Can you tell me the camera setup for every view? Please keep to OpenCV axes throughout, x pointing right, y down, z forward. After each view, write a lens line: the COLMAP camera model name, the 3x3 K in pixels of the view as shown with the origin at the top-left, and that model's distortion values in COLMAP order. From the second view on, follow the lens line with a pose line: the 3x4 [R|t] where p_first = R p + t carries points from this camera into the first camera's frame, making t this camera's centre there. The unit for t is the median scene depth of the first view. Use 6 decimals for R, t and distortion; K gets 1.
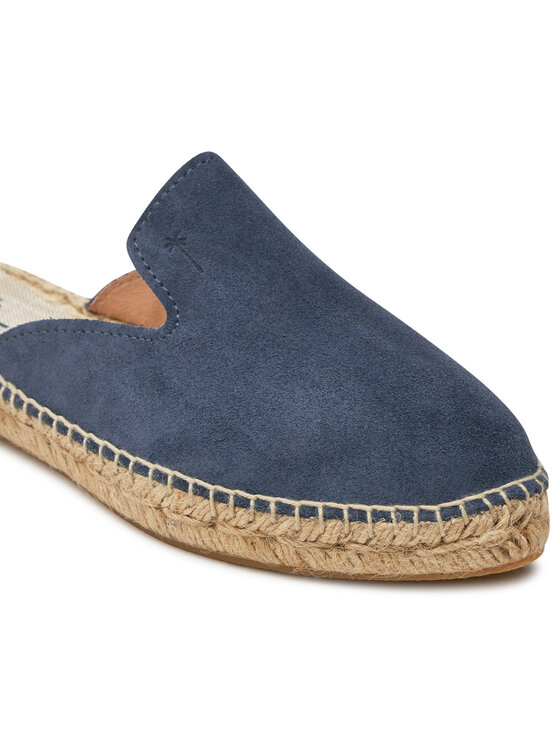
lens RADIAL K [[2173.9, 0, 280.0], [0, 2173.9, 373.0], [0, 0, 1]] dist [0.852631, -0.254660]
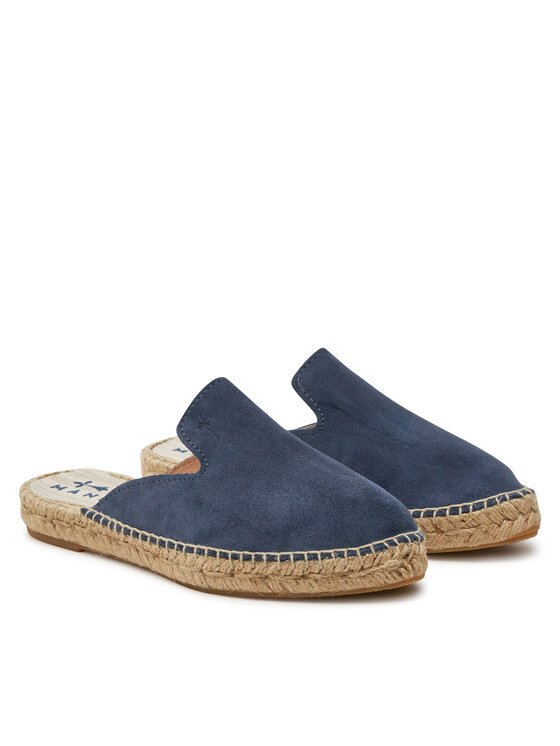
lens RADIAL K [[2173.9, 0, 280.0], [0, 2173.9, 373.0], [0, 0, 1]] dist [0.852631, -0.254660]
pose [[0.995930, -0.078427, -0.044413, 0.096955], [0.066075, 0.970466, -0.232014, 0.321111], [0.061297, 0.228135, 0.971698, -0.719646]]
